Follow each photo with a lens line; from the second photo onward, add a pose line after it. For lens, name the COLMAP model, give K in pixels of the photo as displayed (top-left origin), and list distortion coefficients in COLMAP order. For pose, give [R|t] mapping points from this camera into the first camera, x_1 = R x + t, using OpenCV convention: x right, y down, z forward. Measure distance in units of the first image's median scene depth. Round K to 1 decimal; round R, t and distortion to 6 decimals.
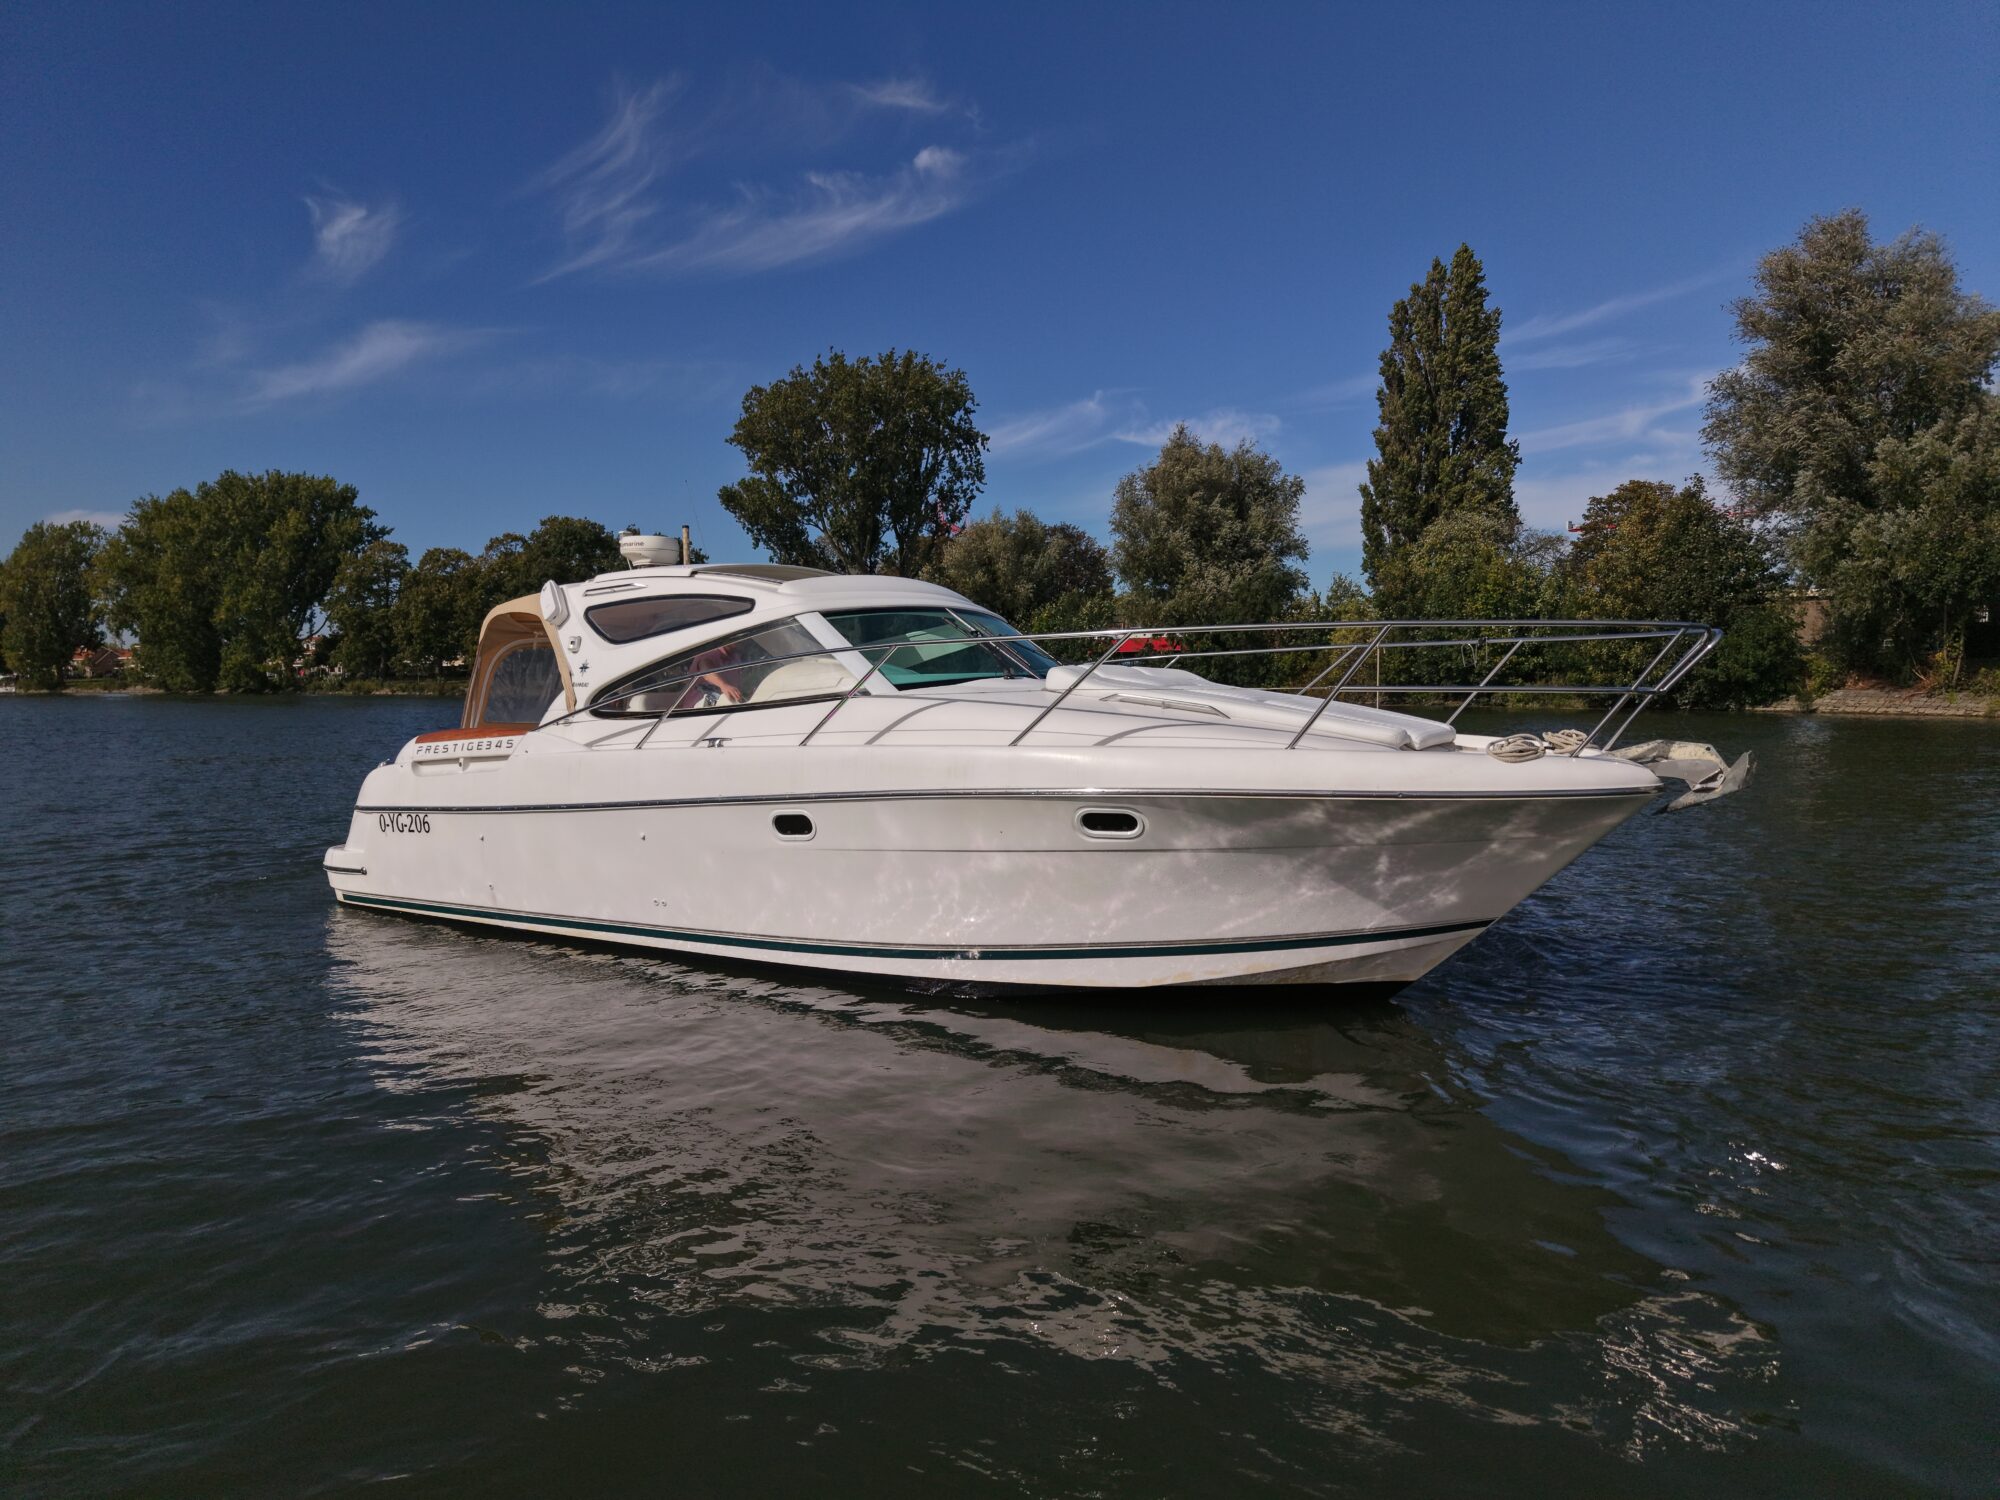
lens RADIAL K [[1346.4, 0, 1004.7], [0, 1346.4, 792.8], [0, 0, 1]] dist [0.039289, -0.015627]
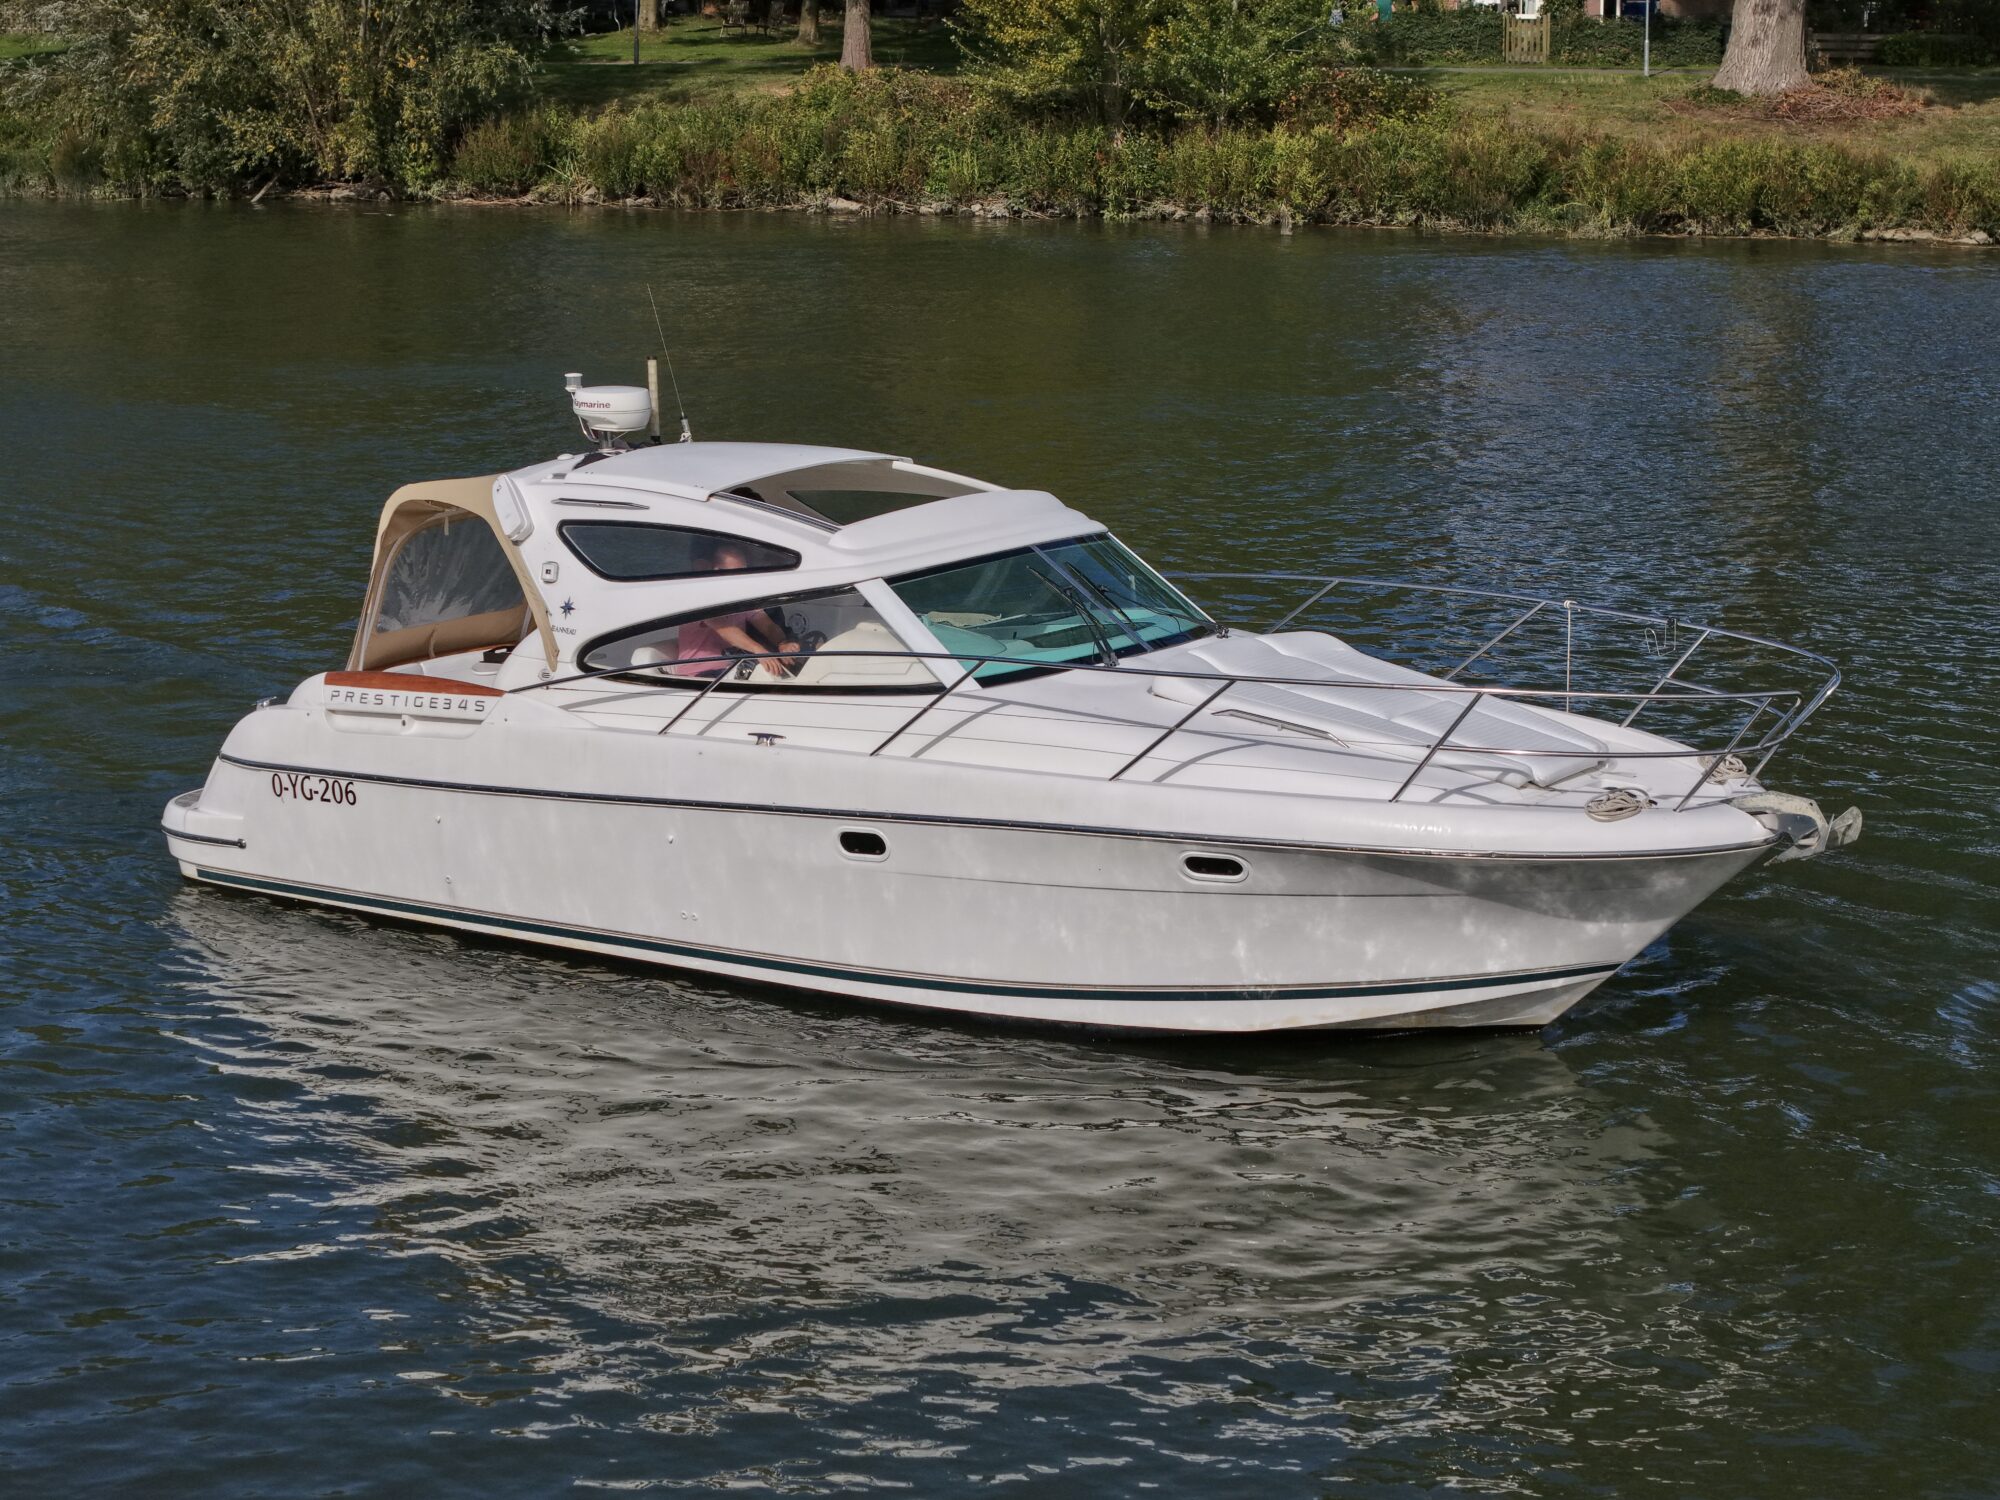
lens RADIAL K [[4221.5, 0, 992.6], [0, 4221.5, 764.1], [0, 0, 1]] dist [-0.095986, 0.000000]
pose [[0.999723, 0.009798, -0.021379, -0.011141], [-0.007196, 0.992920, 0.118568, -0.294592], [0.022390, -0.118381, 0.992716, -1.437055]]
